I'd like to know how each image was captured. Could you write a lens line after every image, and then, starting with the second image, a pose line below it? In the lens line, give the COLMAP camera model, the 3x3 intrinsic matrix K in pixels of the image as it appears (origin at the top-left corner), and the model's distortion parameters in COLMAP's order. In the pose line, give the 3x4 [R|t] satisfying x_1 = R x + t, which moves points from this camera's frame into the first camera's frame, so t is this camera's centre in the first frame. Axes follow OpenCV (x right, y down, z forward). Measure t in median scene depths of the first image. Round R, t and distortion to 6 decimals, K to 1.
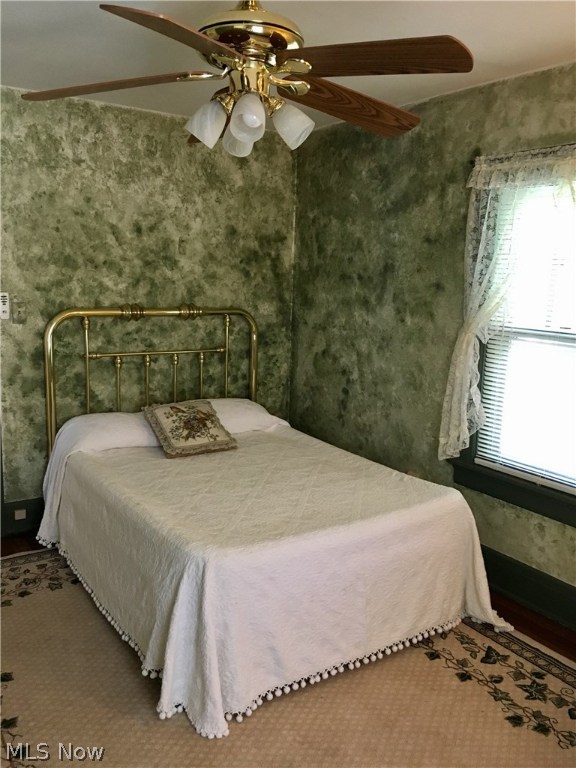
lens RADIAL K [[650.5, 0, 287.4], [0, 650.5, 388.0], [0, 0, 1]] dist [0.017838, -0.033191]
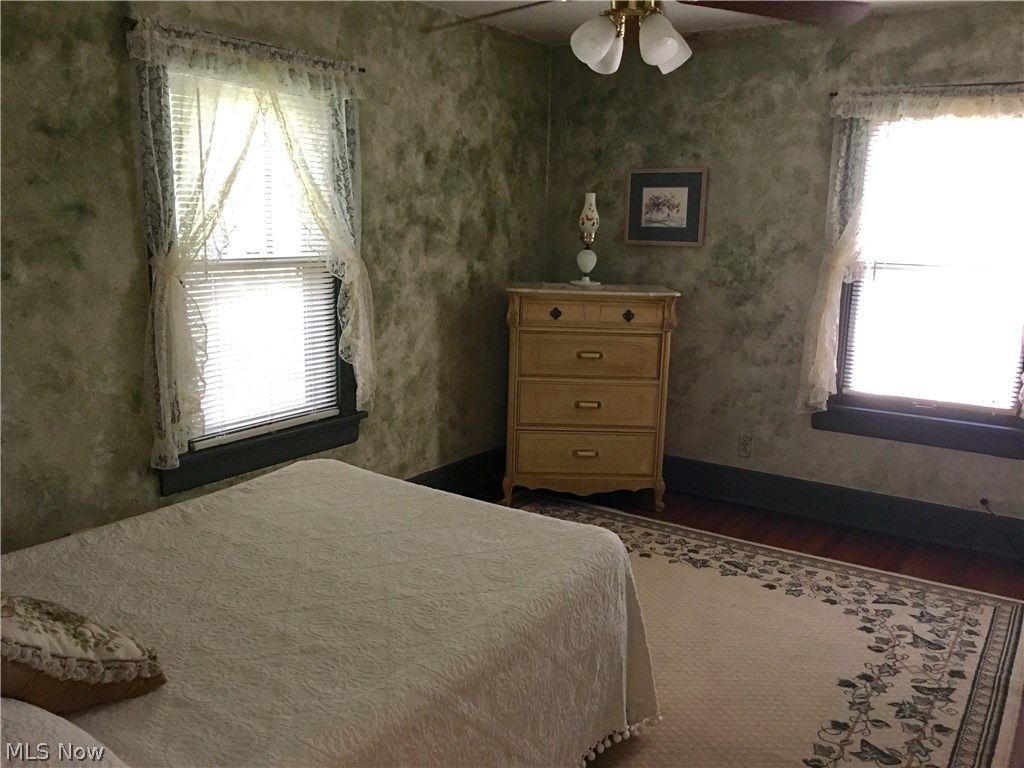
lens RADIAL K [[867.3, 0, 511.6], [0, 867.3, 381.3], [0, 0, 1]] dist [0.017838, -0.033191]
pose [[-0.377224, -0.208765, 0.902285, -0.676757], [0.138276, 0.950646, 0.277764, -0.172409], [-0.915741, 0.229544, -0.329739, 0.932382]]
